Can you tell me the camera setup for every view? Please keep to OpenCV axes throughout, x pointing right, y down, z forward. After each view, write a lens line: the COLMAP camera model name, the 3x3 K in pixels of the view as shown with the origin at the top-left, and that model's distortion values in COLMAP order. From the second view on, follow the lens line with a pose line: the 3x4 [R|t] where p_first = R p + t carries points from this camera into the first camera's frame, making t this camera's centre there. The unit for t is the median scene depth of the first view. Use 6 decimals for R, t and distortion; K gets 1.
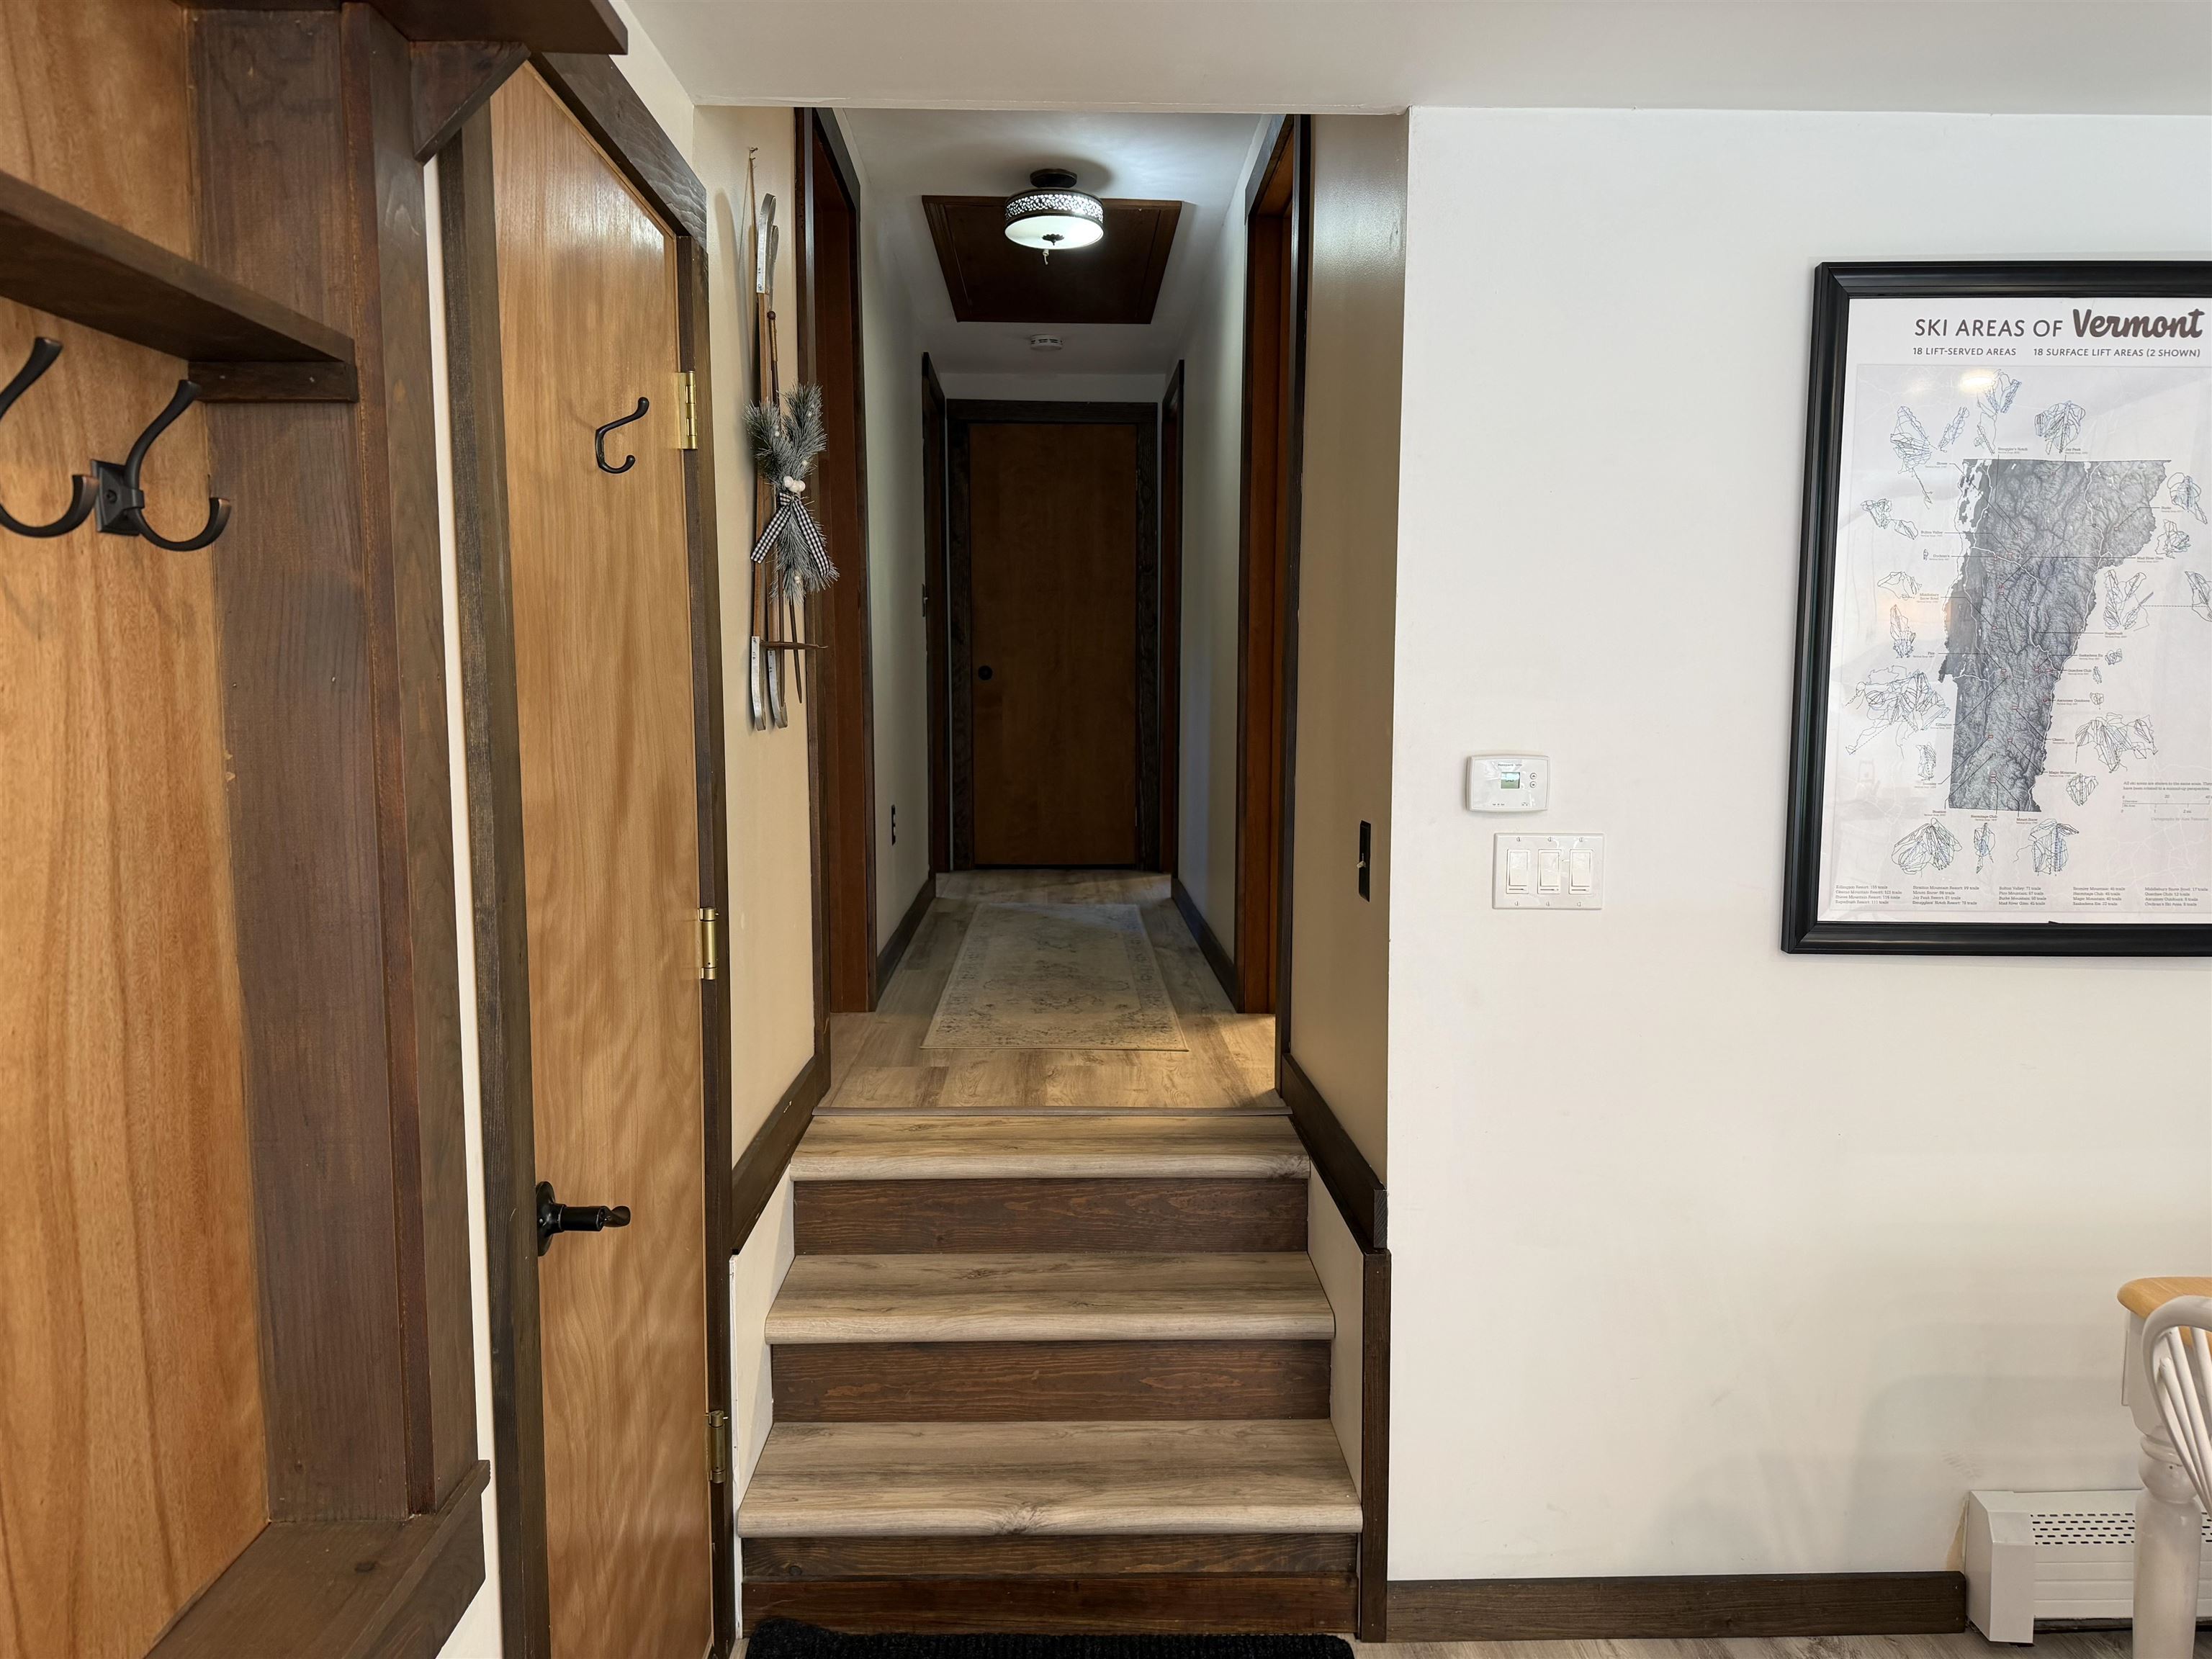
lens RADIAL K [[1572.1, 0, 1106.3], [0, 1572.1, 827.3], [0, 0, 1]] dist [0.015206, -0.015052]
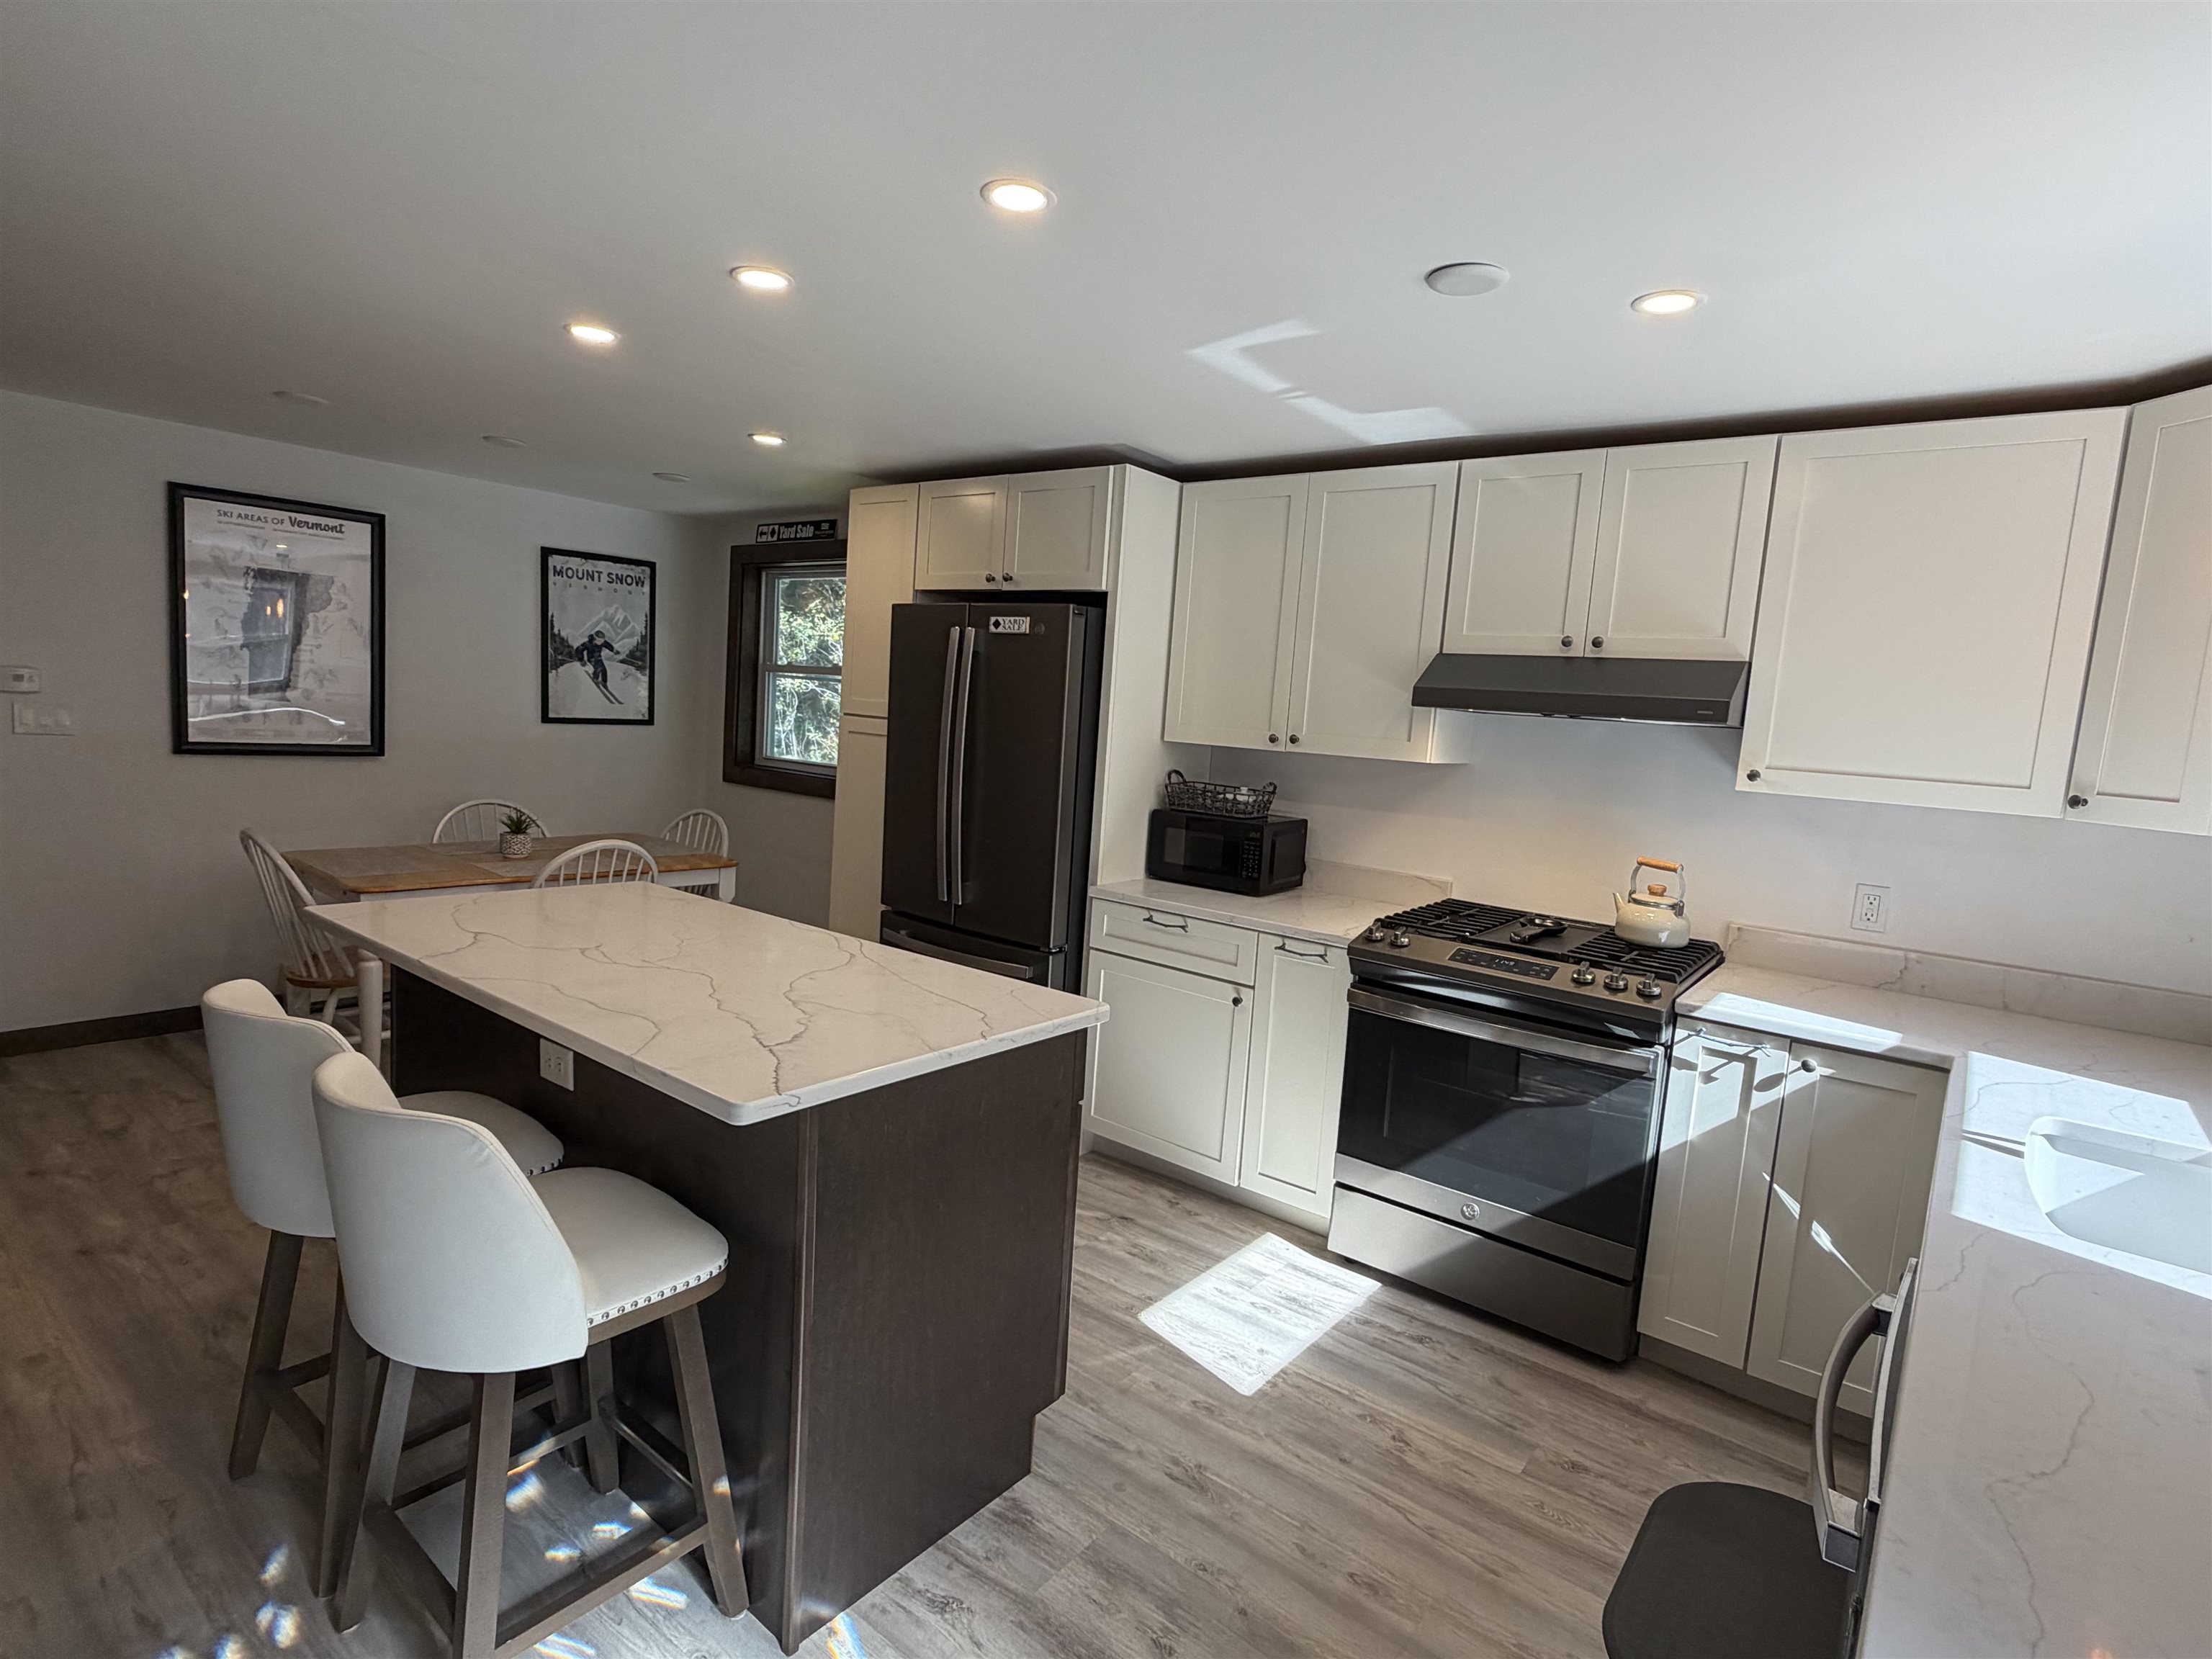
lens RADIAL K [[1111.1, 0, 1105.1], [0, 1111.1, 834.4], [0, 0, 1]] dist [-0.005515, 0.000849]
pose [[0.645450, -0.047585, 0.762319, 0.037914], [0.006246, 0.998353, 0.057030, 0.117705], [-0.763777, -0.032048, 0.644684, -1.300126]]
